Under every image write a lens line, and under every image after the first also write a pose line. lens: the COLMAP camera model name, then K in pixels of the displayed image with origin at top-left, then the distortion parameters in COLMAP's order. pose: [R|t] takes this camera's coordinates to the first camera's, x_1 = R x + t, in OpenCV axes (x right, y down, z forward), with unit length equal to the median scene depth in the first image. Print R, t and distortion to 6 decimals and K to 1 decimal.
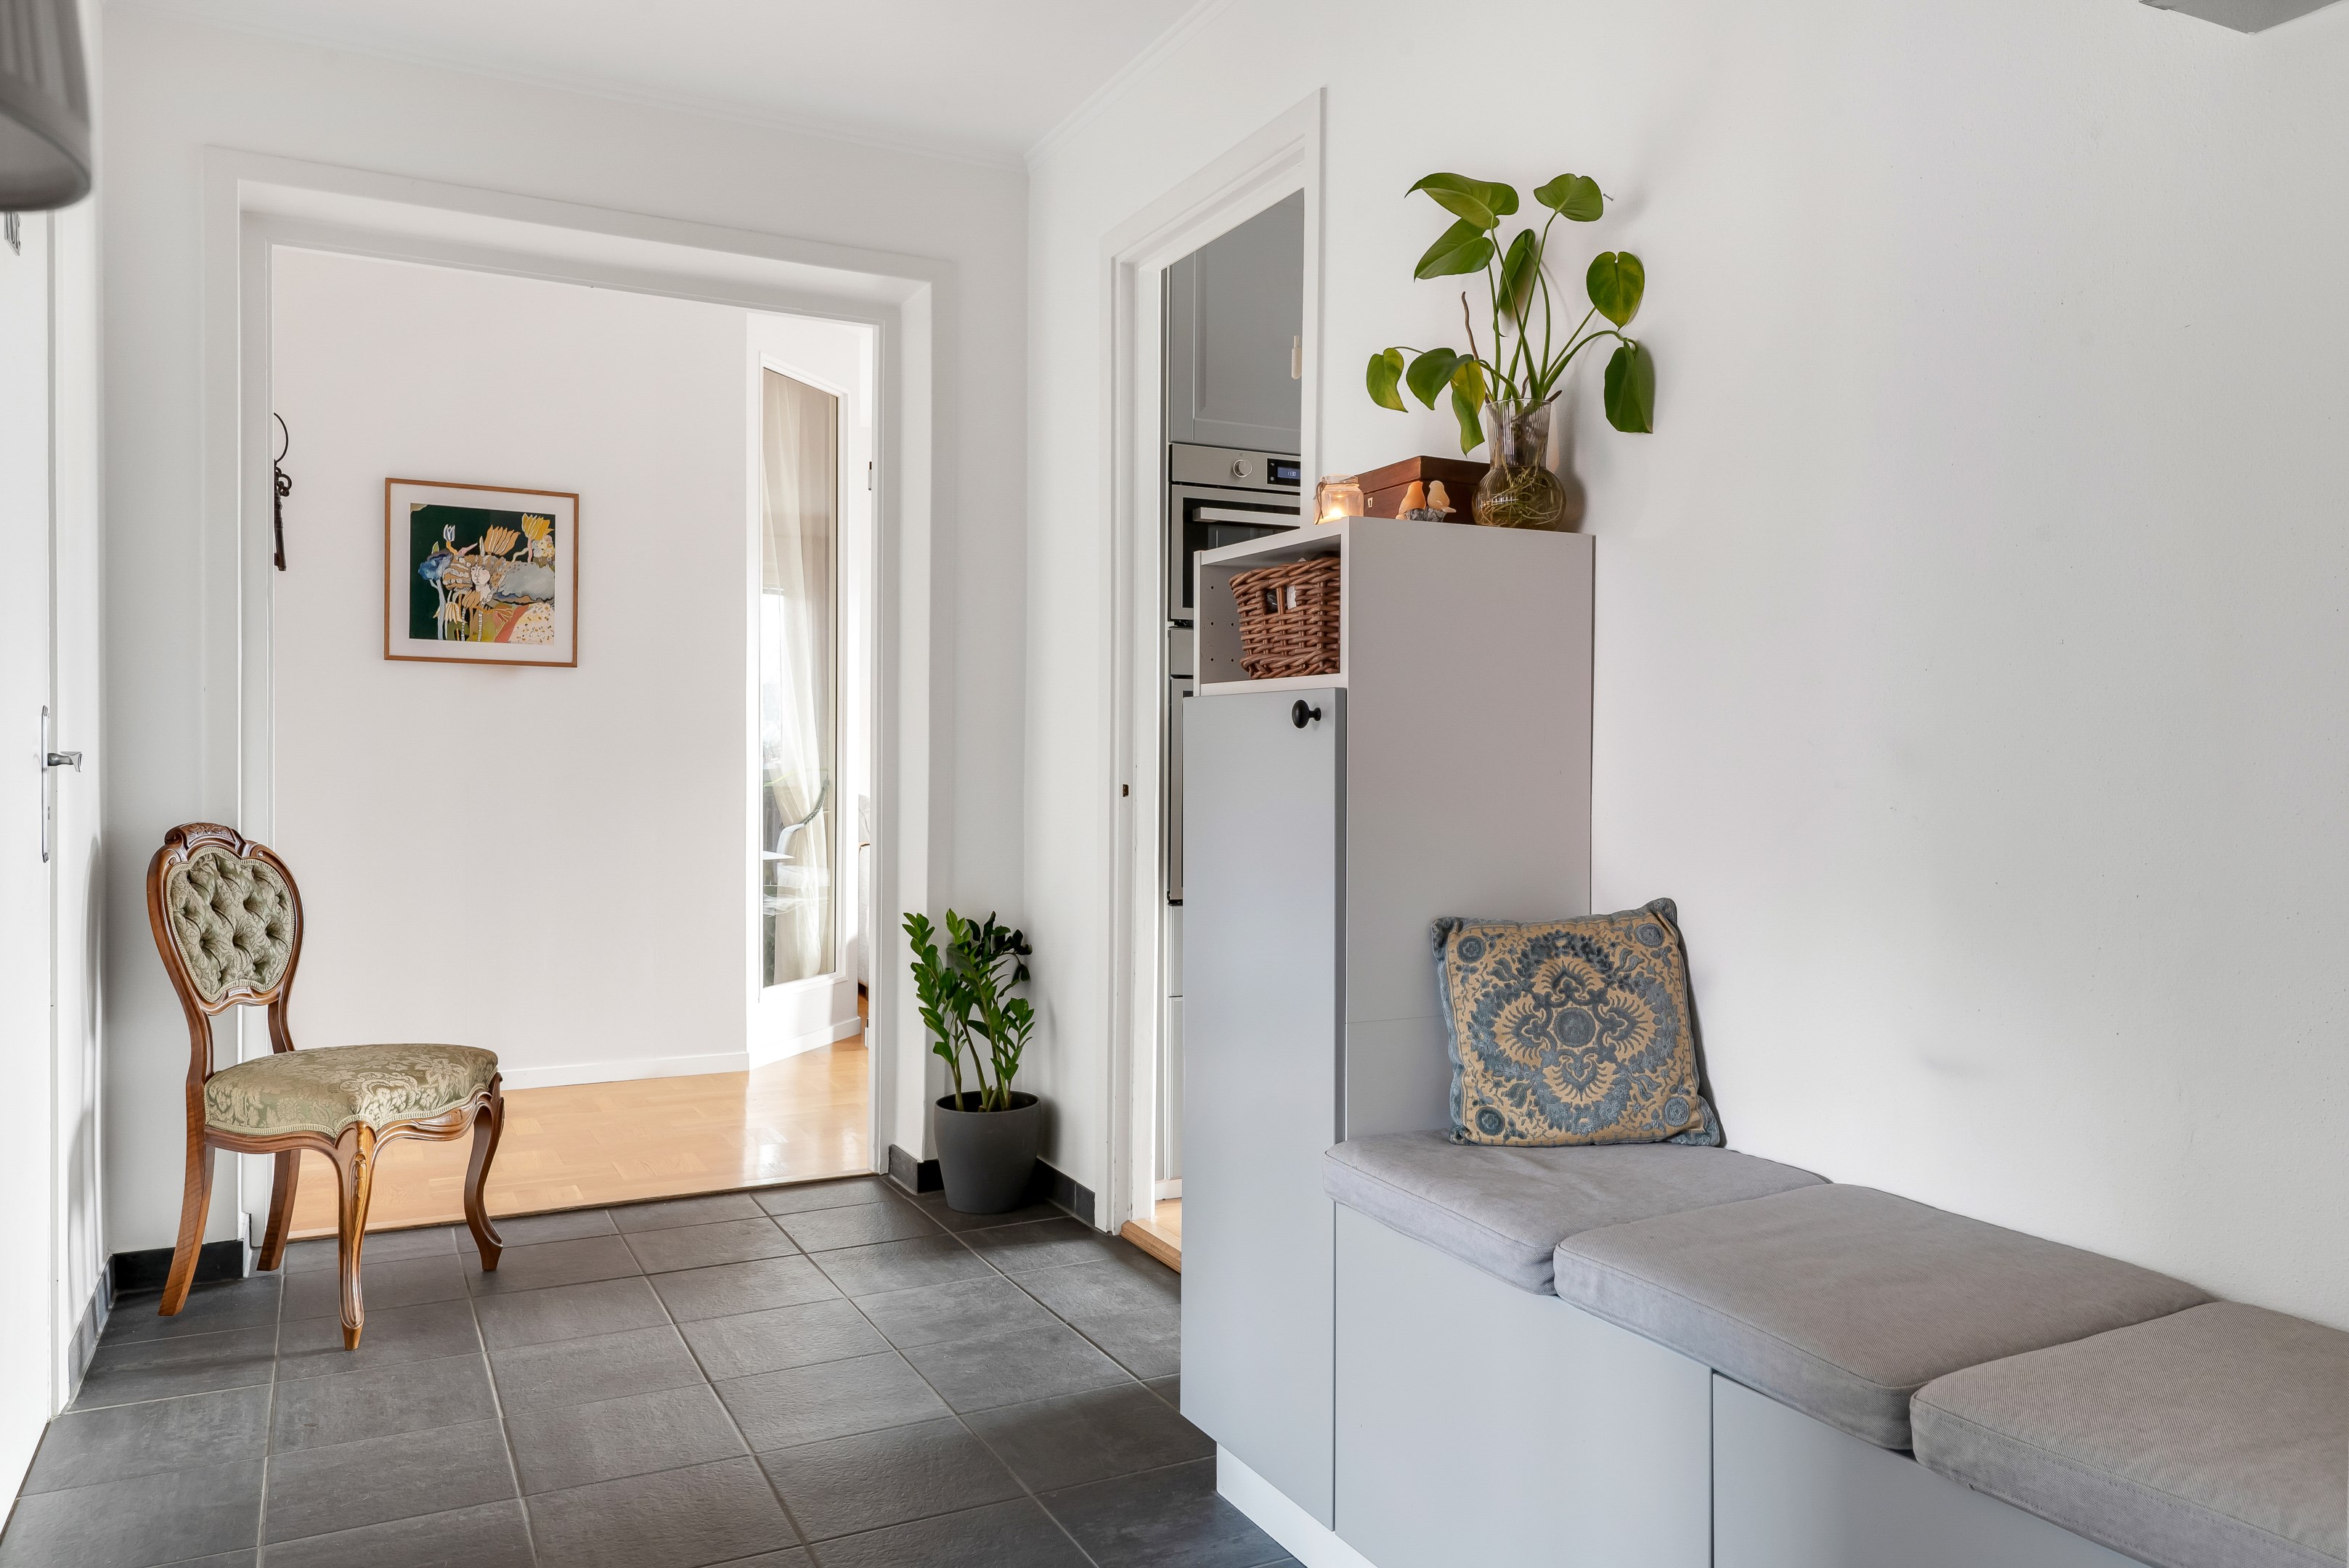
lens RADIAL K [[1610.6, 0, 1179.1], [0, 1610.6, 778.8], [0, 0, 1]] dist [0.046242, -0.037786]
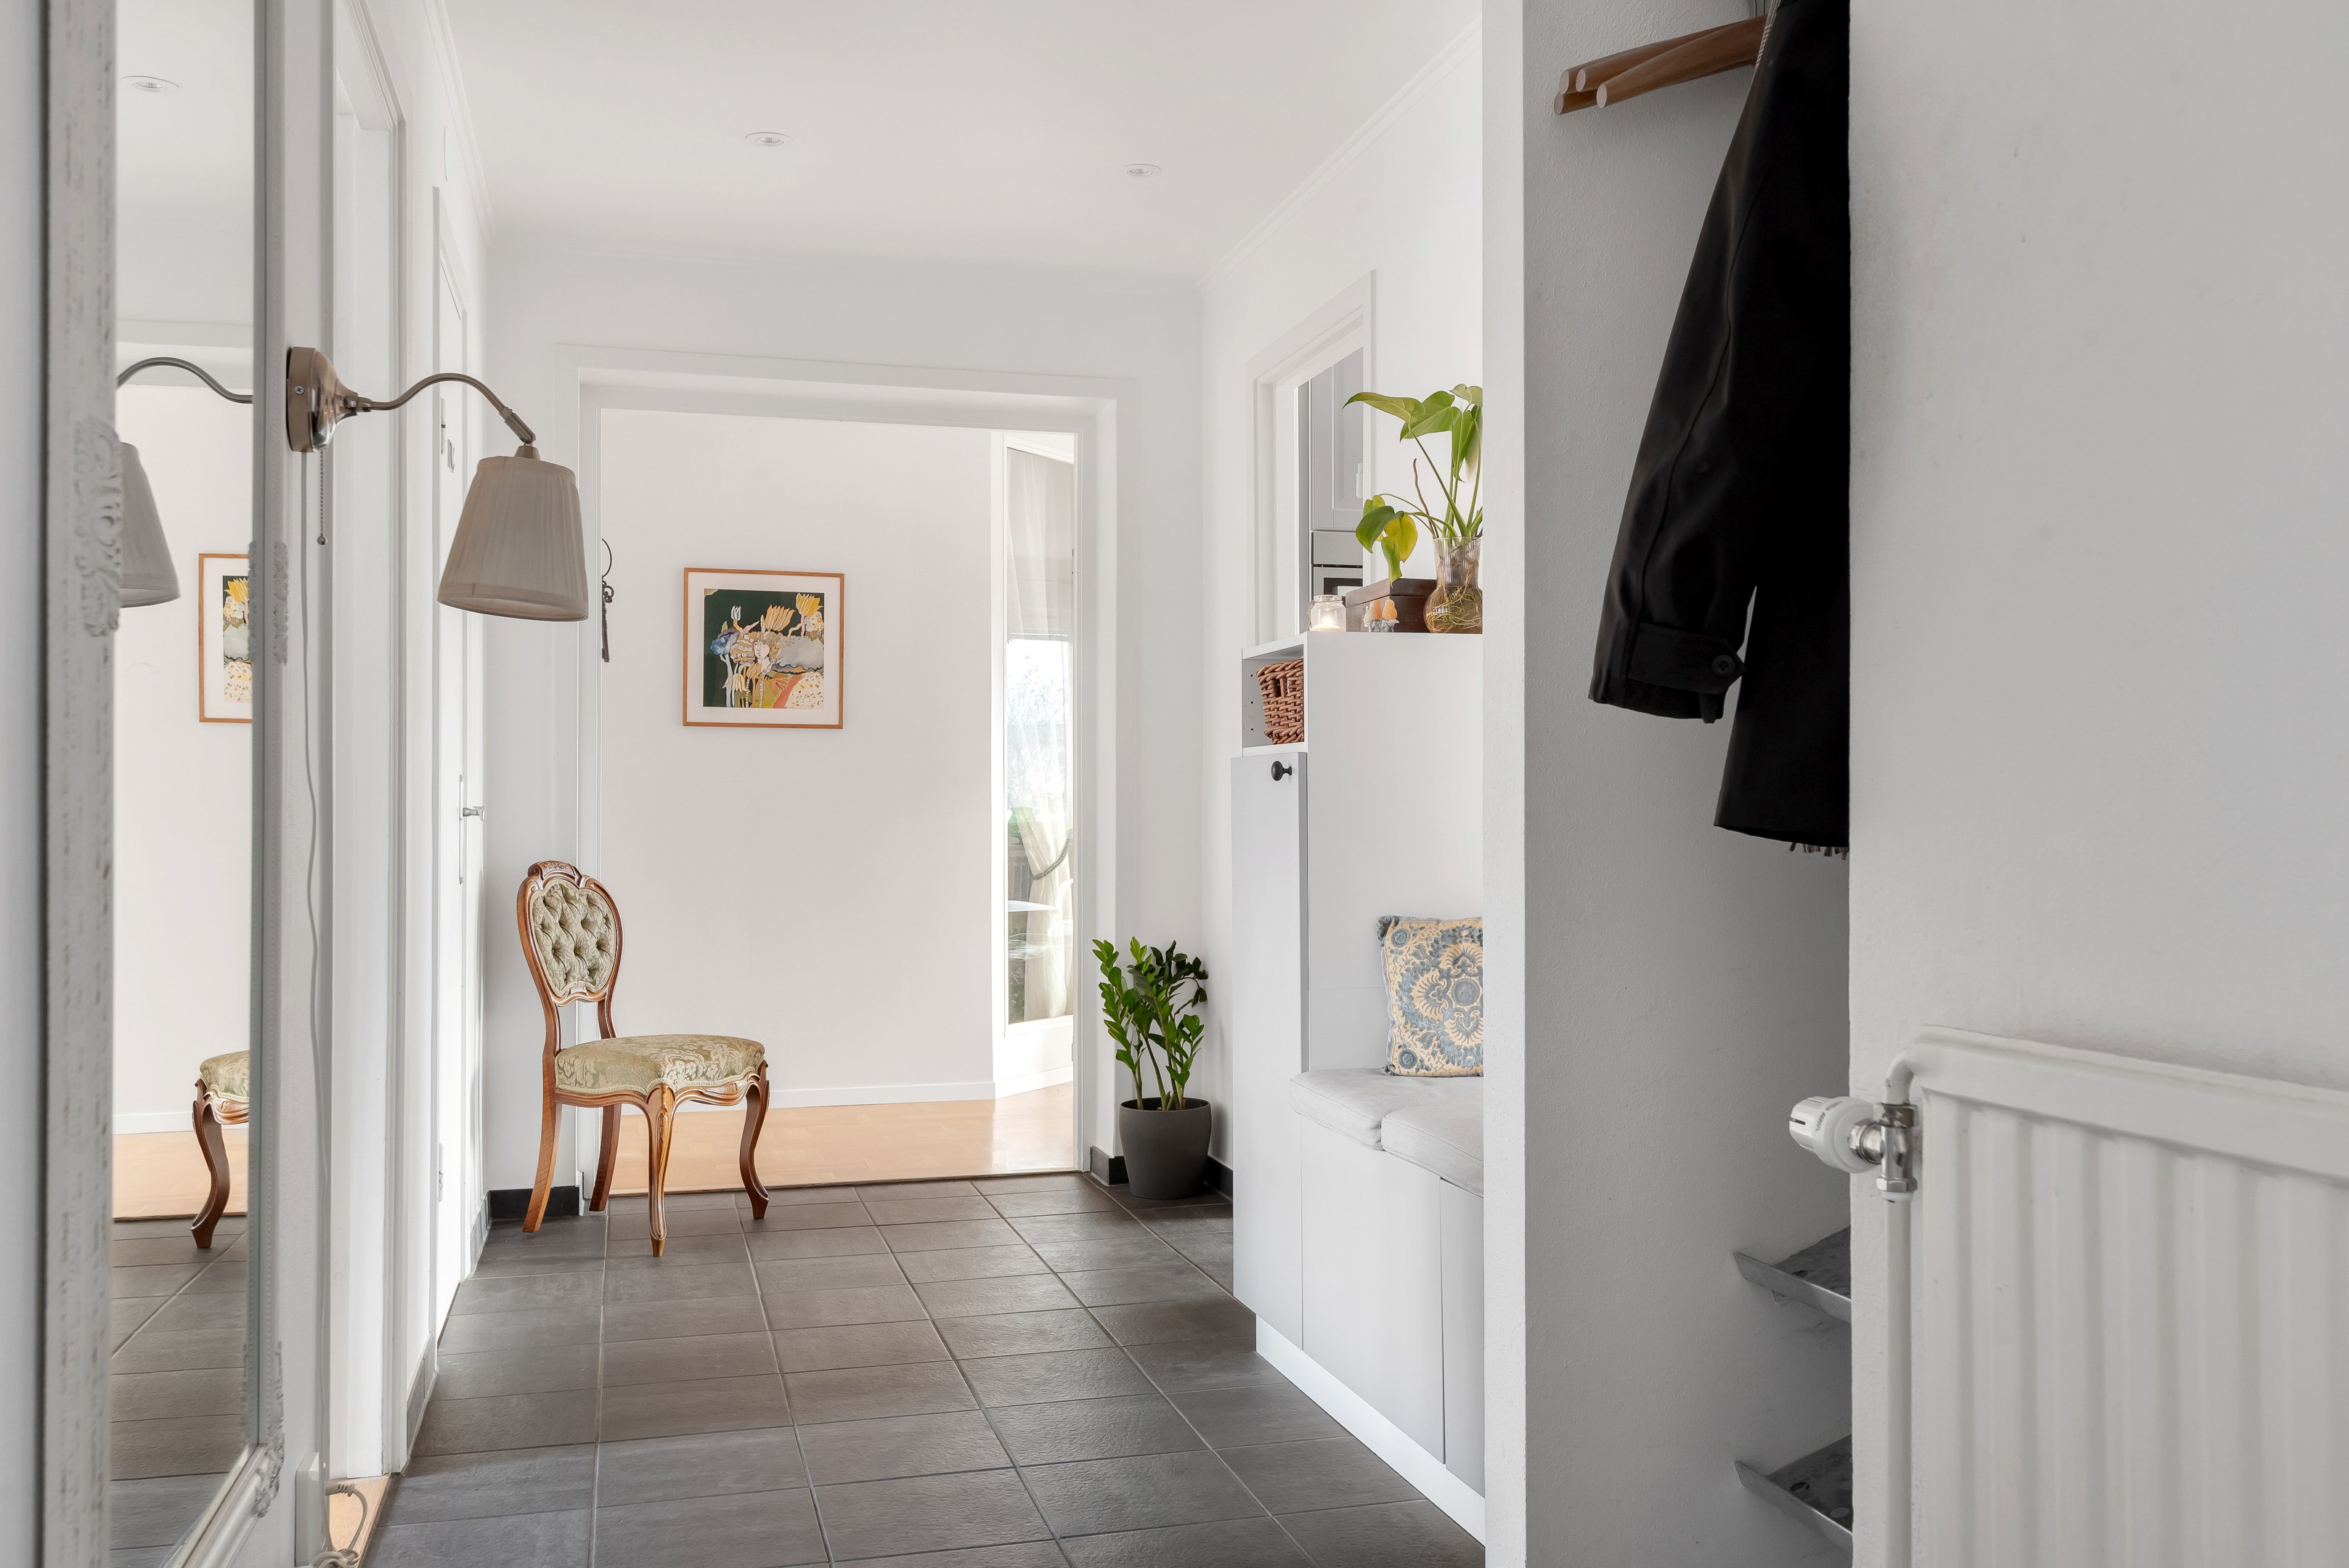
lens RADIAL K [[1822.3, 0, 1174.5], [0, 1822.3, 784.0], [0, 0, 1]] dist [0.040013, -0.029789]
pose [[0.981317, -0.011110, -0.192075, 0.171183], [0.006025, 0.999616, -0.027037, 0.008216], [0.192301, 0.025374, 0.981008, -0.342455]]
